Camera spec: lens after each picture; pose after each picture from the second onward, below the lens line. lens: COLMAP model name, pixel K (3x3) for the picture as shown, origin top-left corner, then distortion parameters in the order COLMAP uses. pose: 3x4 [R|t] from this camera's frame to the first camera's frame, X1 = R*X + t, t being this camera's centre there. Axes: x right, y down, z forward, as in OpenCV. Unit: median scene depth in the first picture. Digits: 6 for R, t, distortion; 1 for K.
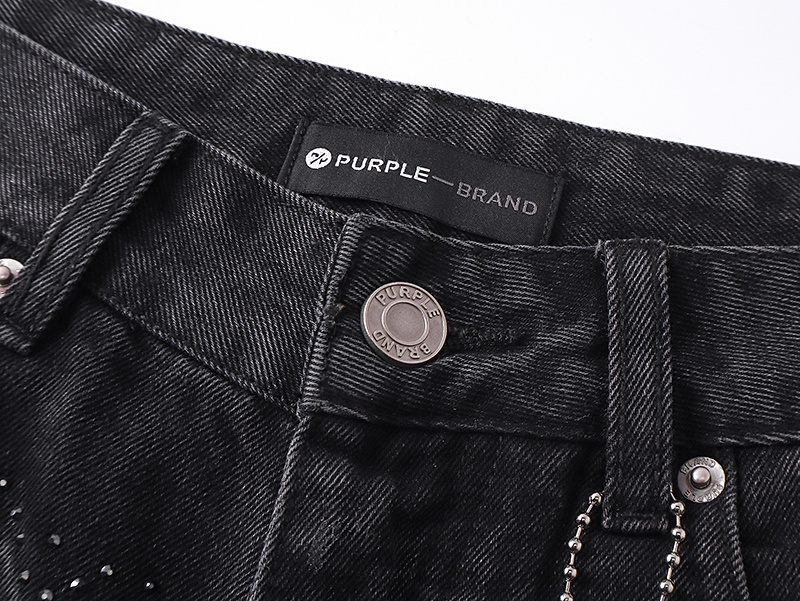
lens RADIAL K [[1531.0, 0, 398.5], [0, 1531.0, 302.5], [0, 0, 1]] dist [-0.120669, 0.000000]
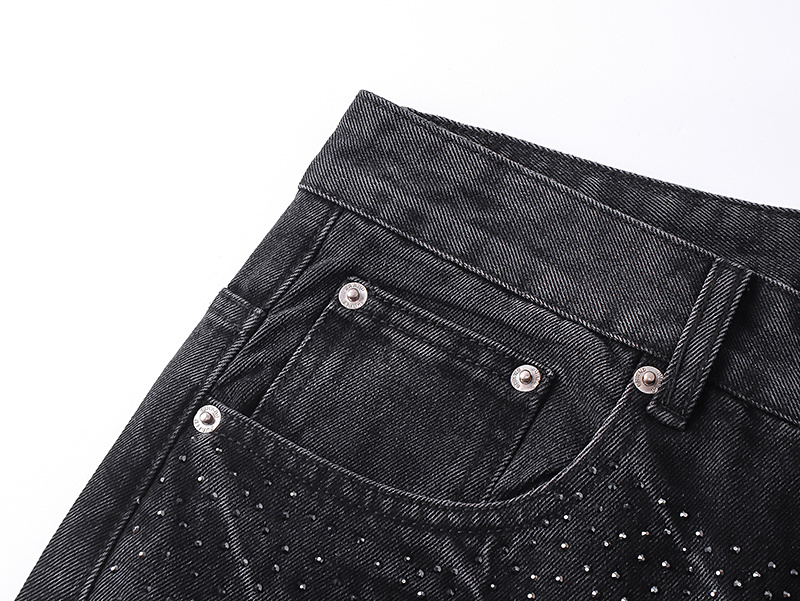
lens RADIAL K [[1531.0, 0, 401.1], [0, 1531.0, 298.8], [0, 0, 1]] dist [-0.120669, 0.000000]
pose [[0.994969, -0.080545, -0.059576, -0.410491], [0.077998, 0.995986, -0.043910, -0.048879], [0.062874, 0.039042, 0.997258, -0.510224]]
